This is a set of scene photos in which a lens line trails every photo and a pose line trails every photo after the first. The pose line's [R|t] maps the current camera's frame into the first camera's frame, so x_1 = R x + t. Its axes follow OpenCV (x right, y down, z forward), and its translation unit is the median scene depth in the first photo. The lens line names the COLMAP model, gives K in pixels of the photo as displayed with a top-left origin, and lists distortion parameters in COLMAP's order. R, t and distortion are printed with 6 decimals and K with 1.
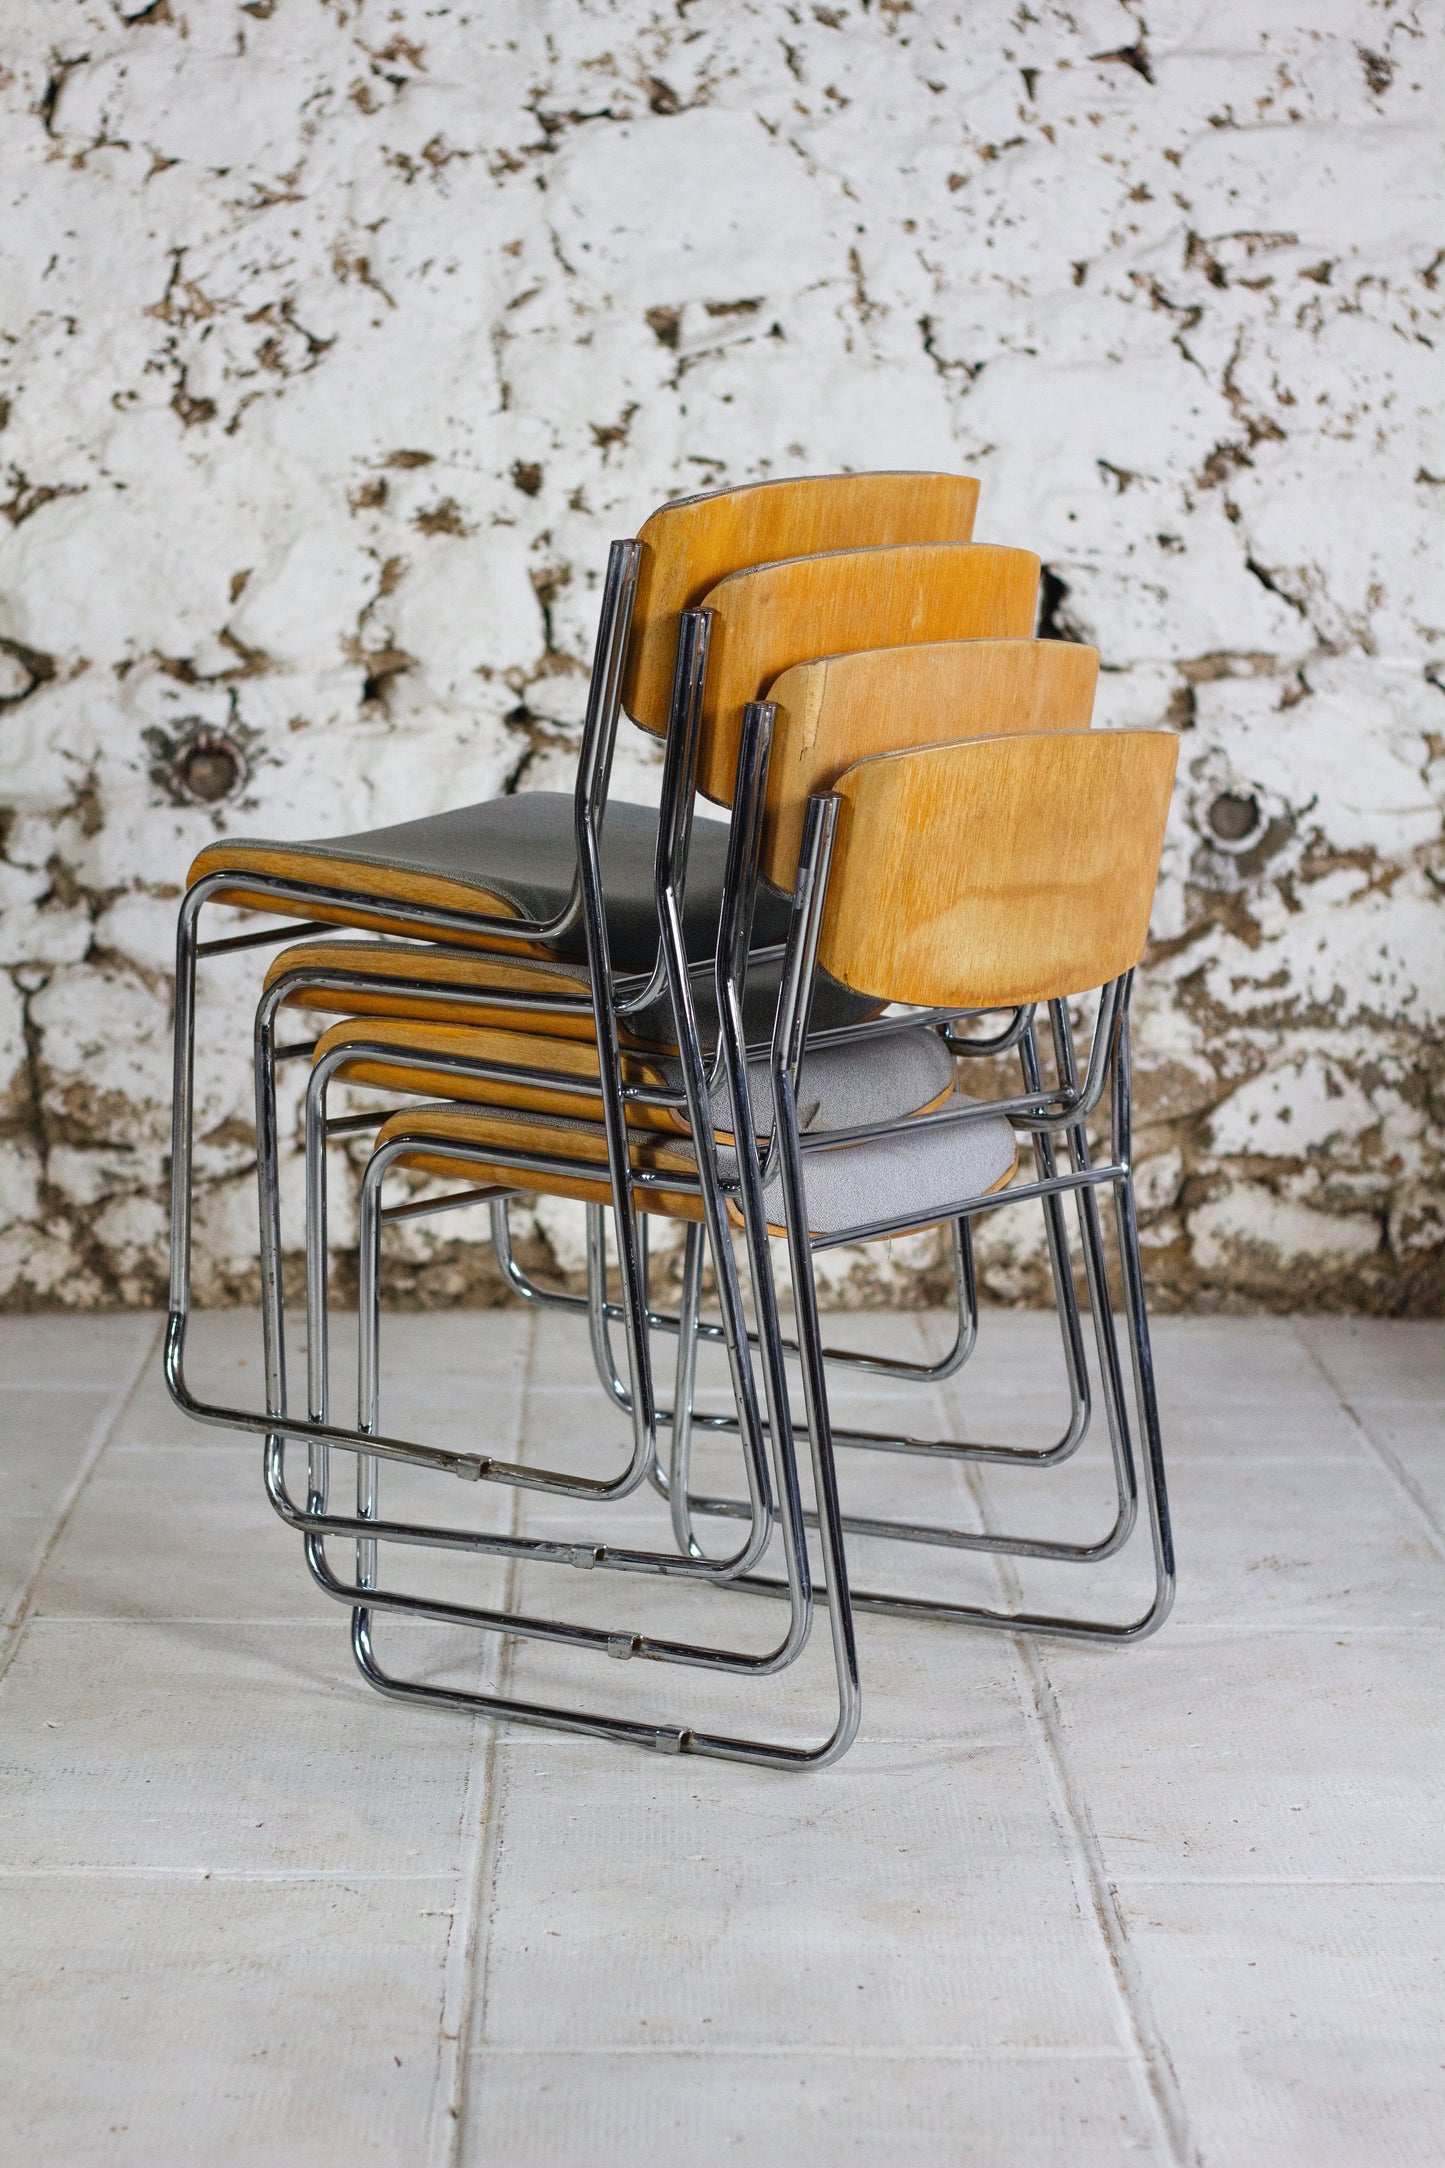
lens RADIAL K [[5132.4, 0, 712.7], [0, 5132.4, 1095.9], [0, 0, 1]] dist [-0.098252, 0.000000]
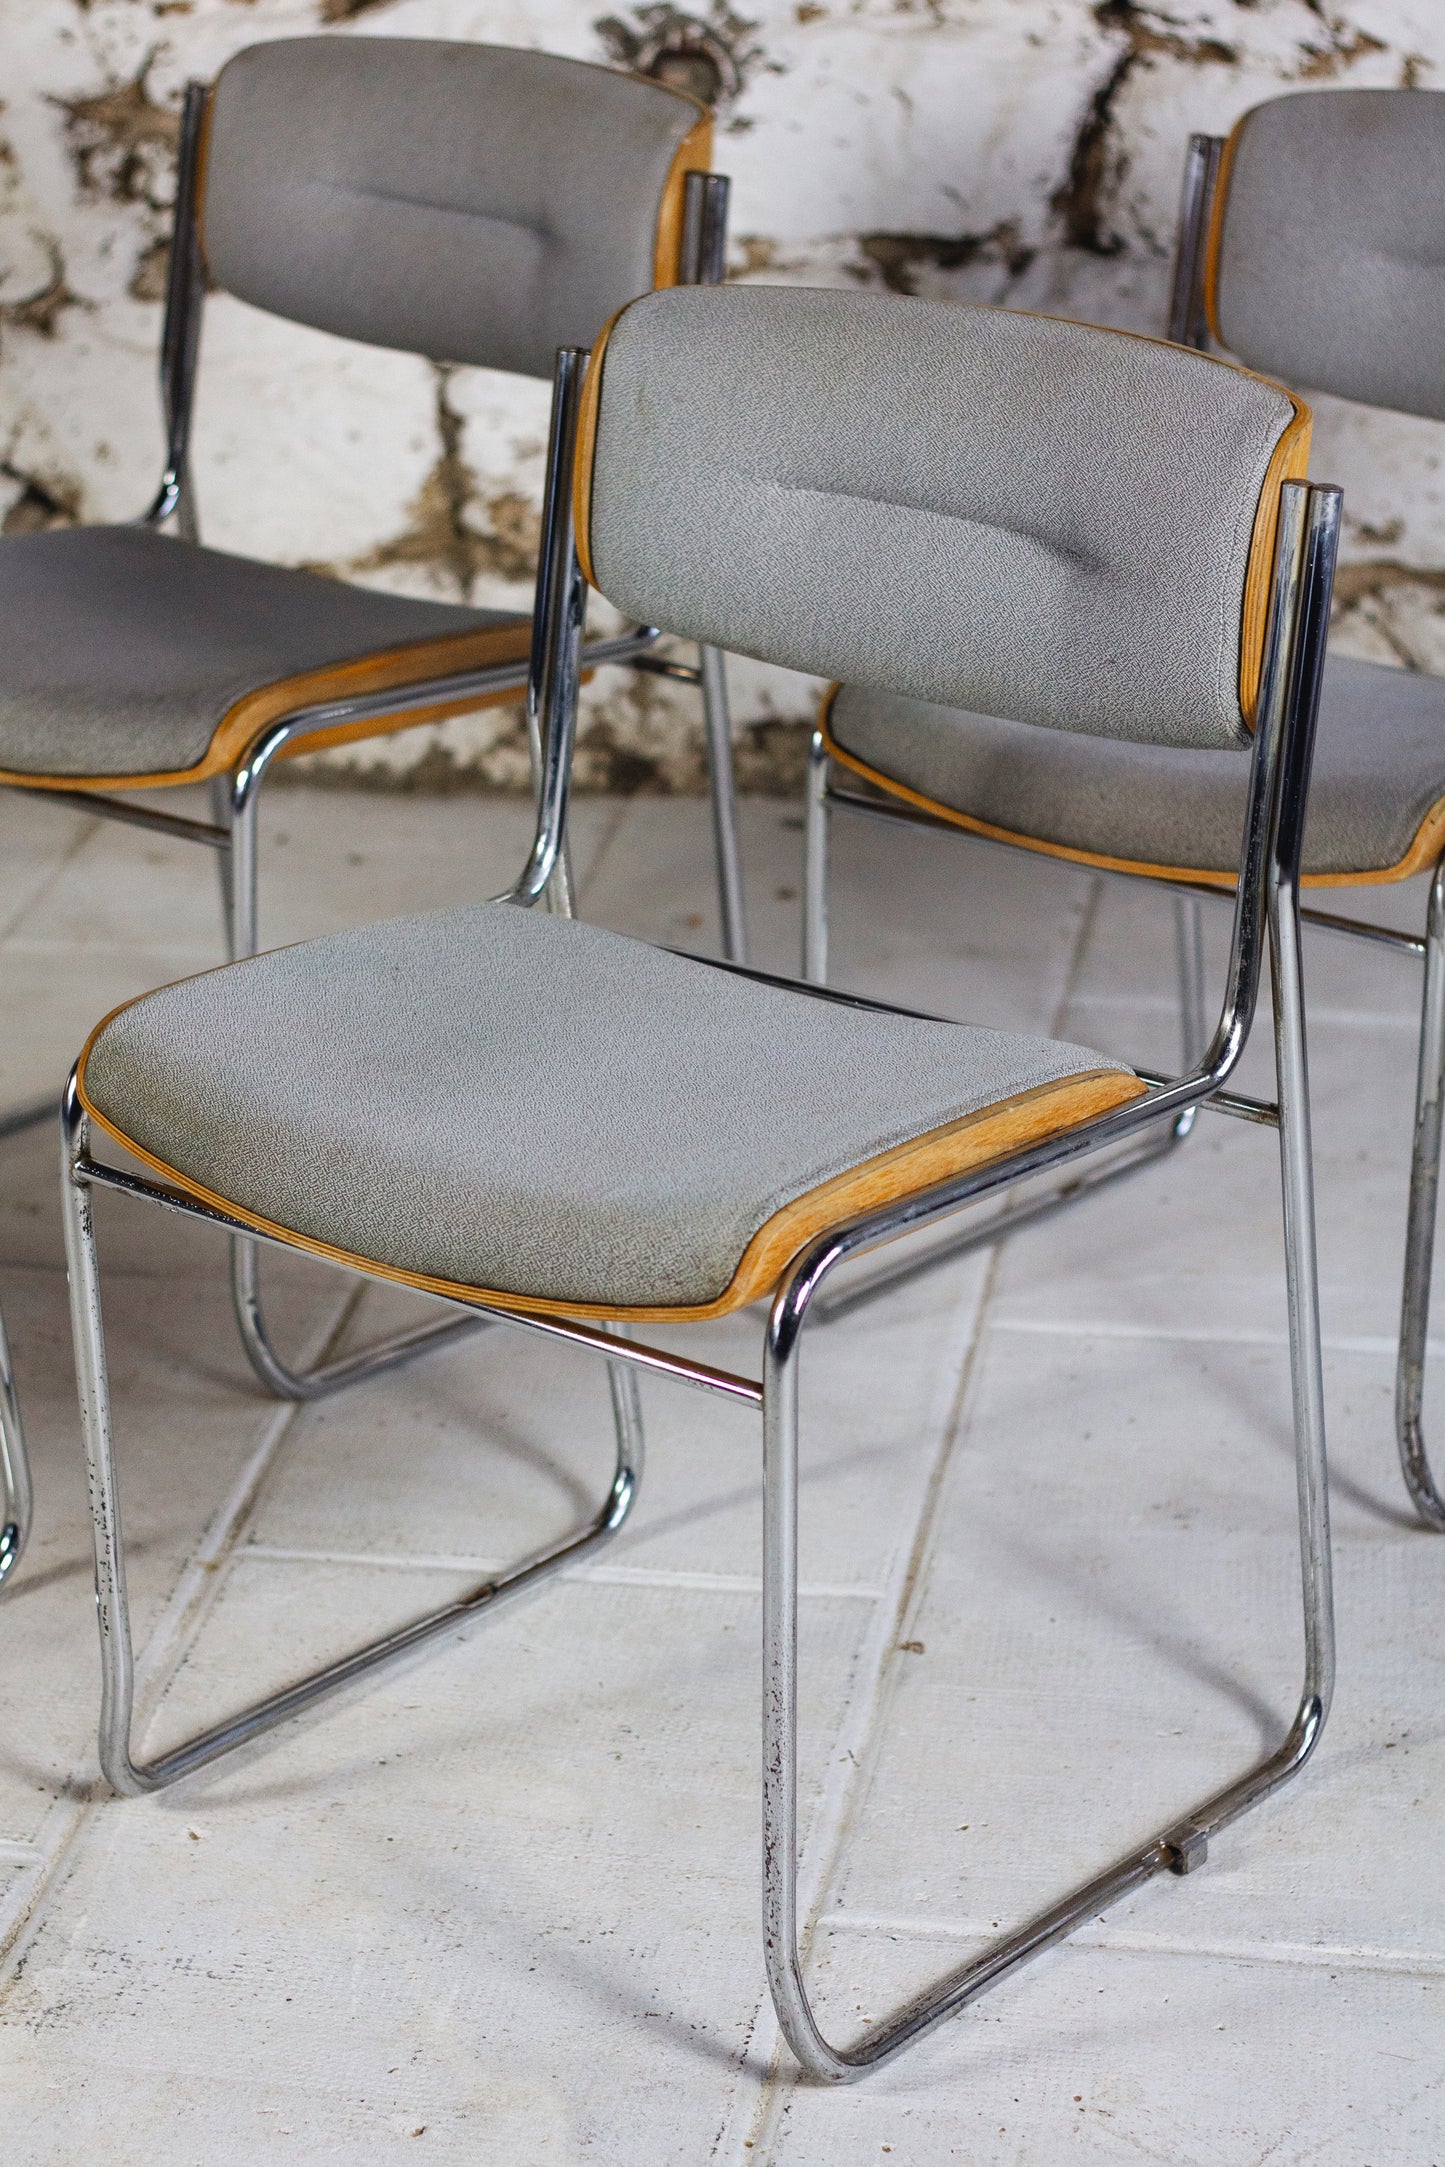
lens RADIAL K [[5471.9, 0, 704.4], [0, 5471.9, 1149.2], [0, 0, 1]] dist [-0.109601, 0.000000]
pose [[0.985497, 0.054424, -0.160727, 0.037110], [-0.014338, 0.970492, 0.240706, -0.102201], [0.169084, -0.234911, 0.957198, 0.224277]]
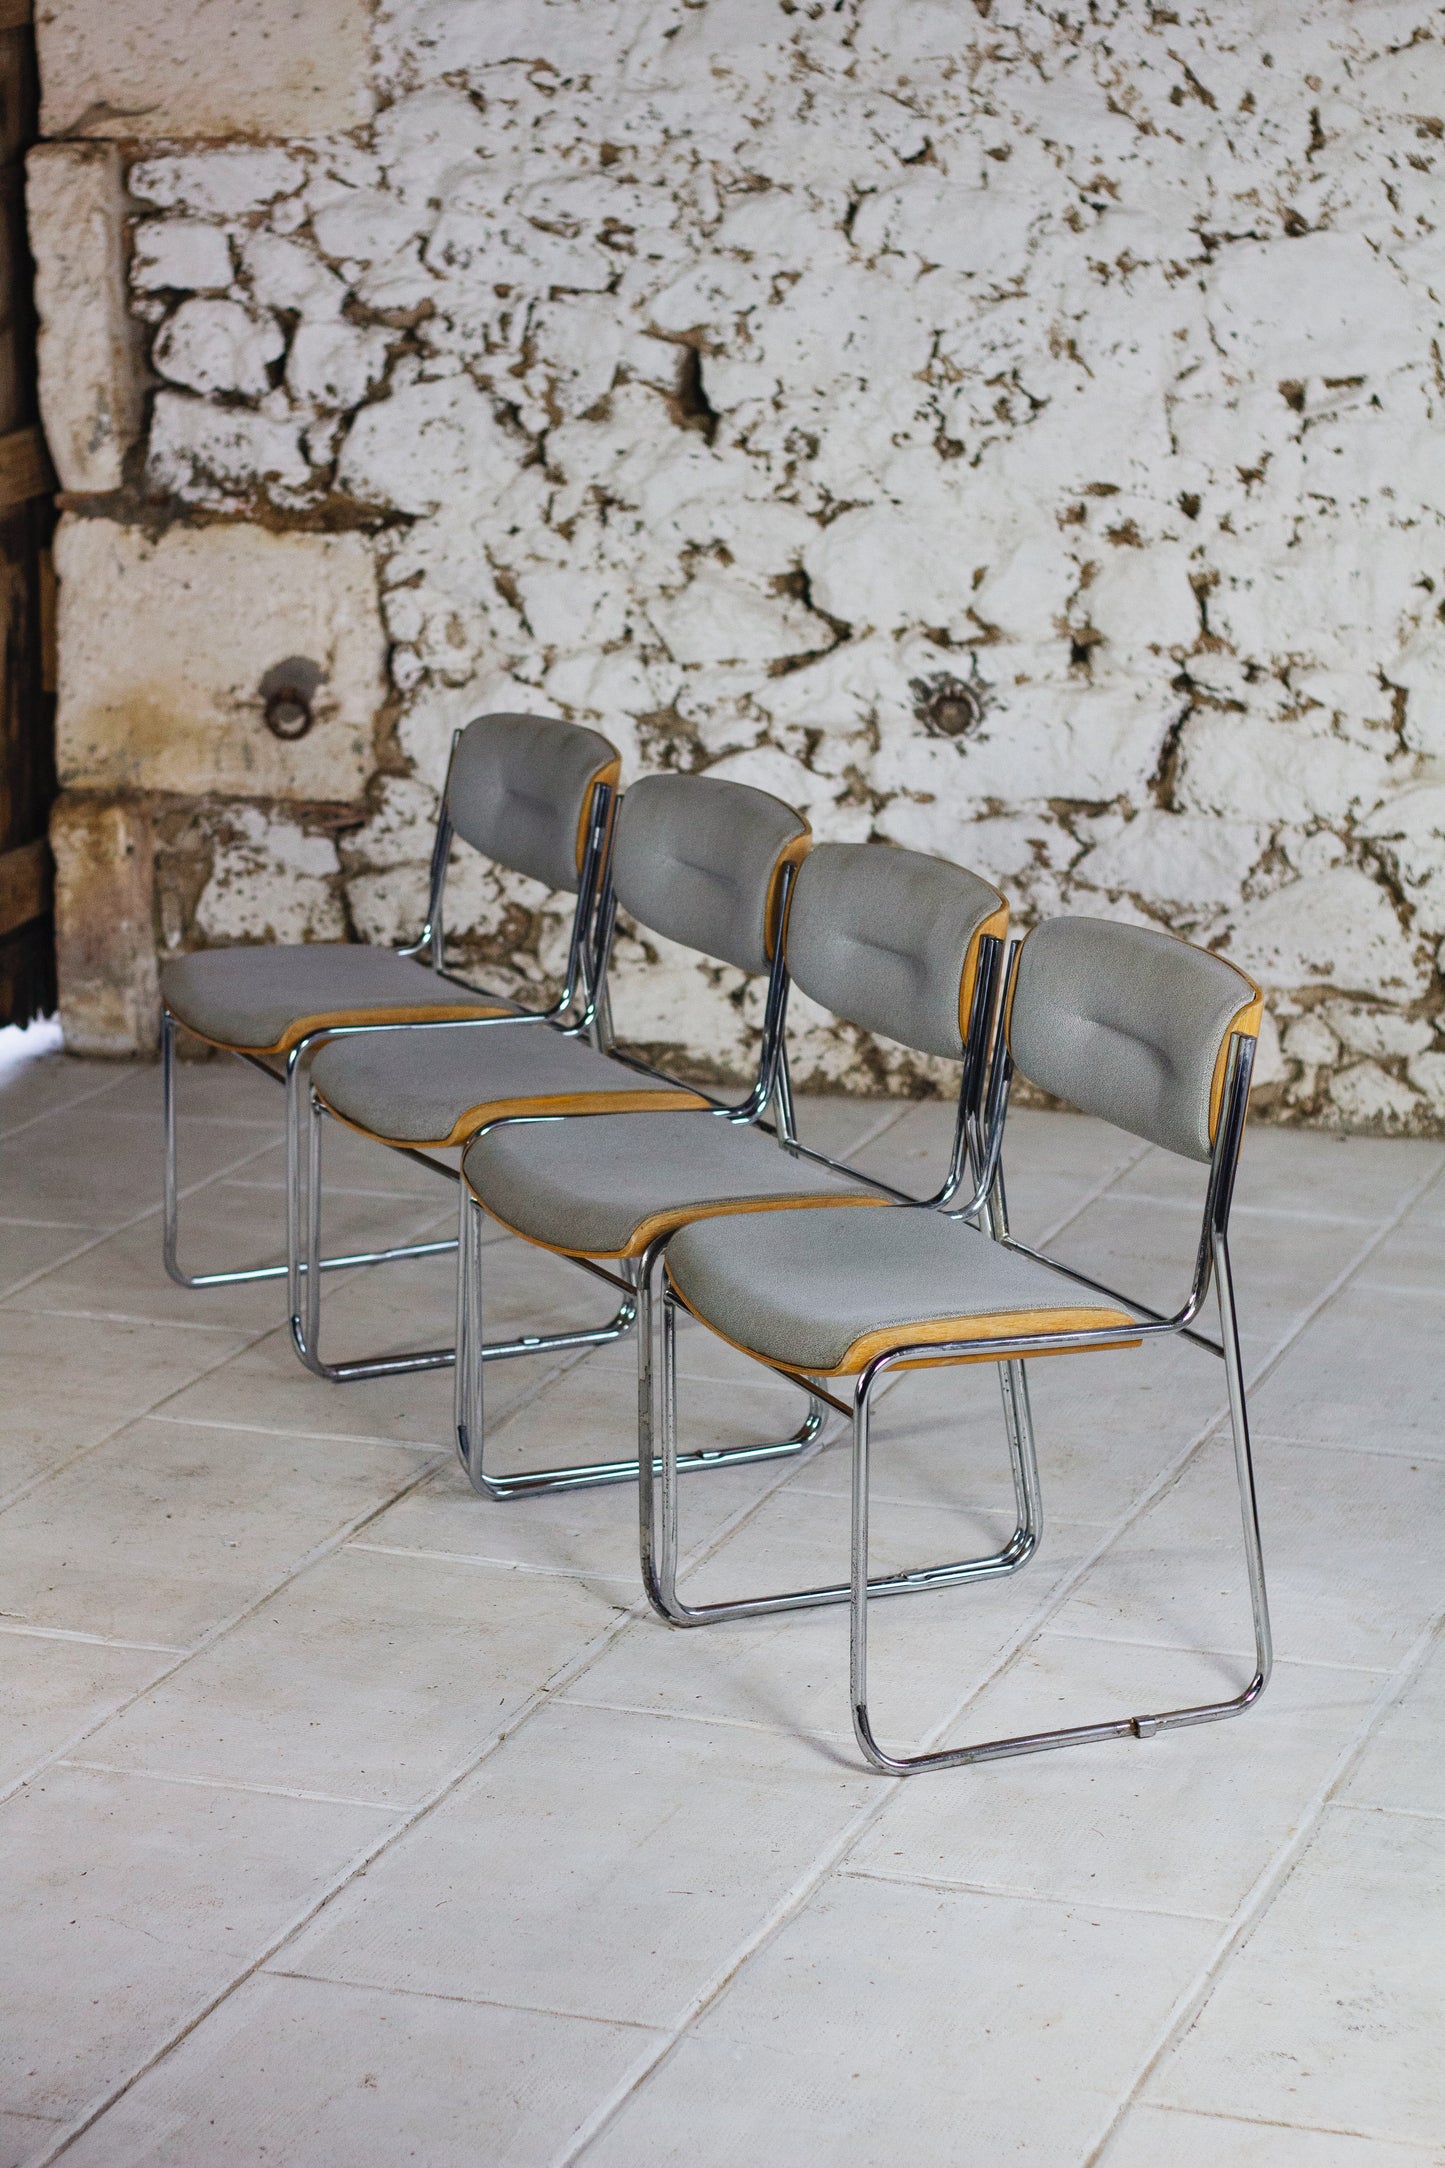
lens RADIAL K [[5132.4, 0, 668.8], [0, 5132.4, 1116.6], [0, 0, 1]] dist [-0.098252, 0.000000]
pose [[0.931990, 0.077181, -0.354172, 0.322622], [-0.036532, 0.992094, 0.120063, -0.117765], [0.360639, -0.098959, 0.927441, -0.303899]]
